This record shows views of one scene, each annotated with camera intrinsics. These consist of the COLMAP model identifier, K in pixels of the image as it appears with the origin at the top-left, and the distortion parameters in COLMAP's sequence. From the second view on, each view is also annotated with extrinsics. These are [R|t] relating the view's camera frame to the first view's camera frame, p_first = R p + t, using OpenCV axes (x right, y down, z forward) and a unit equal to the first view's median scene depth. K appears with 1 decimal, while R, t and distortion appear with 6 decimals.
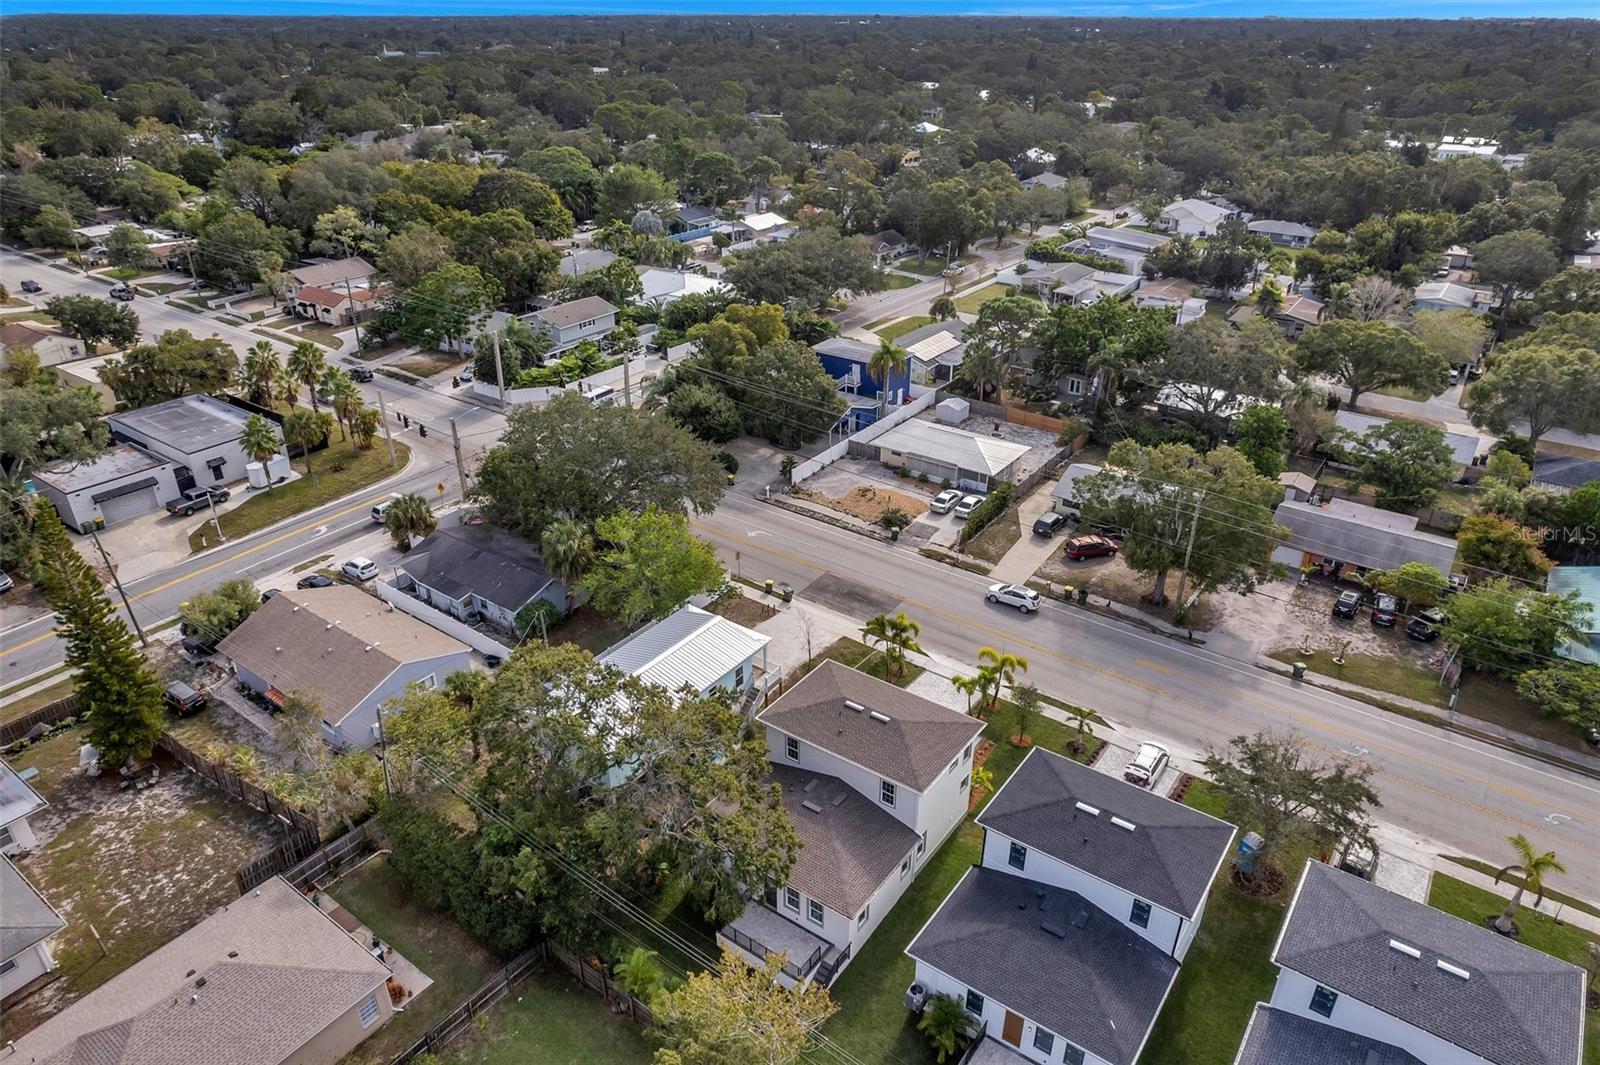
lens RADIAL K [[1022.5, 0, 800.8], [0, 1022.5, 539.7], [0, 0, 1]] dist [-0.071352, 0.065428]
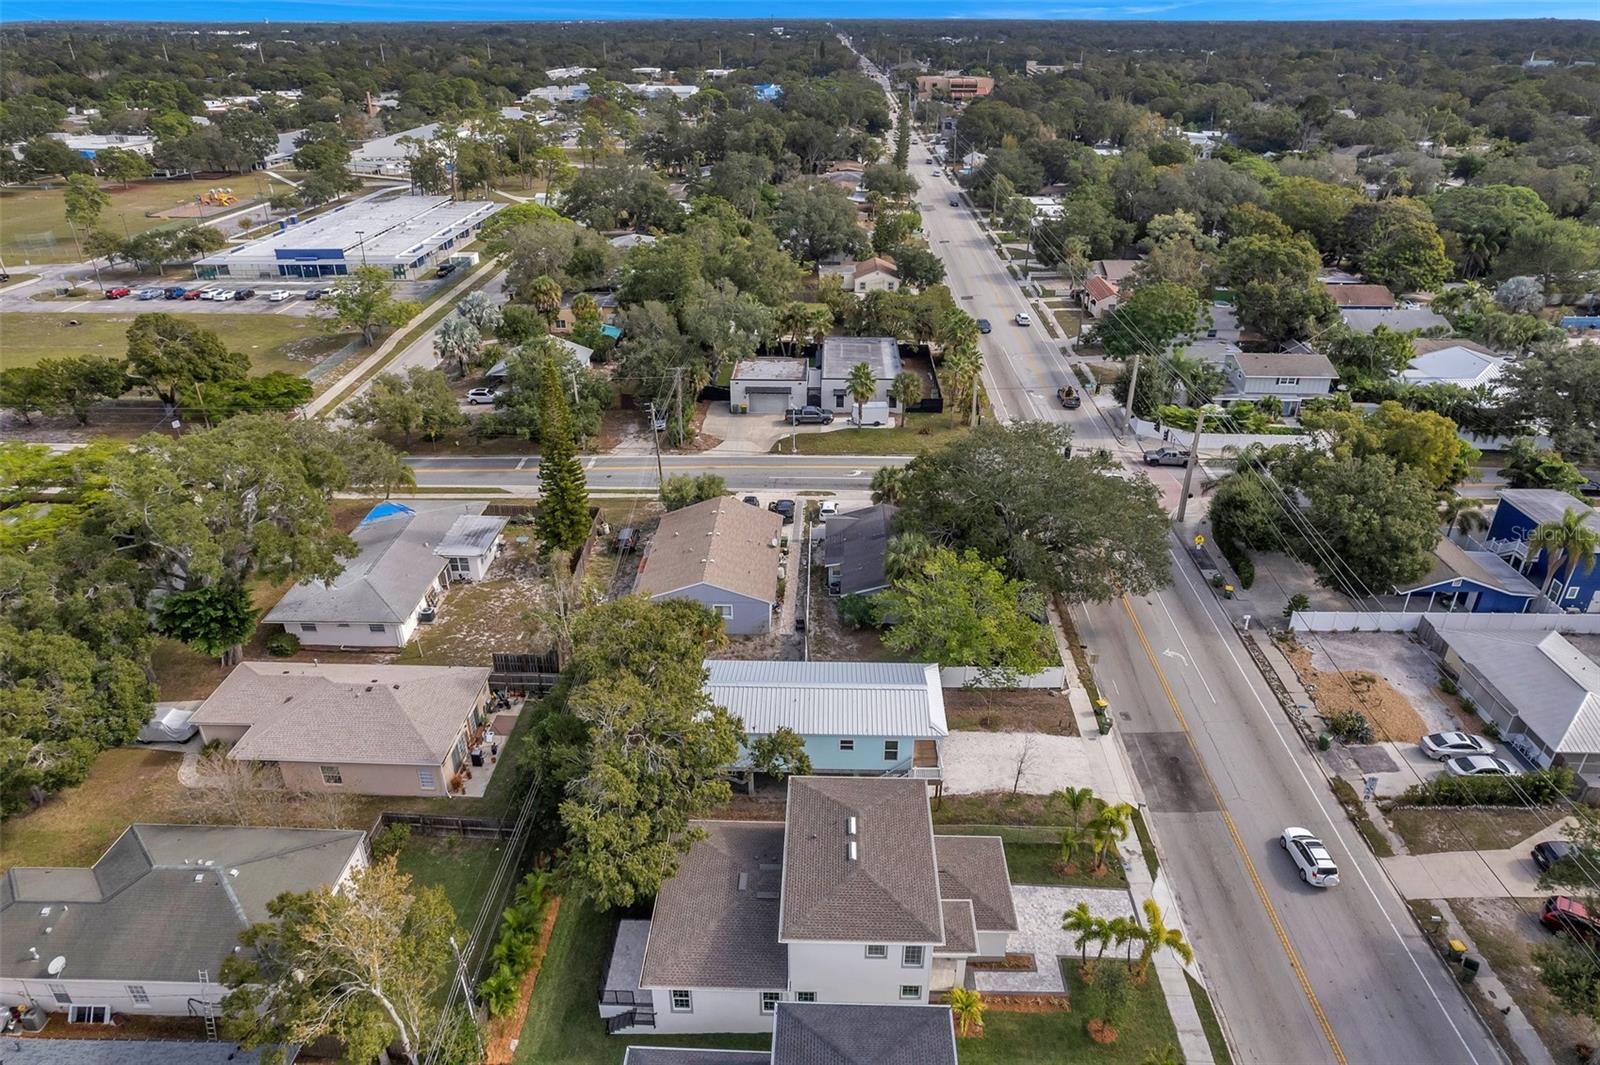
lens RADIAL K [[1022.5, 0, 802.7], [0, 1022.5, 538.7], [0, 0, 1]] dist [-0.071352, 0.065428]
pose [[0.560750, 0.380674, -0.735287, 0.356722], [-0.383860, 0.906365, 0.176503, -0.121154], [0.733629, 0.183273, 0.654370, 0.224323]]
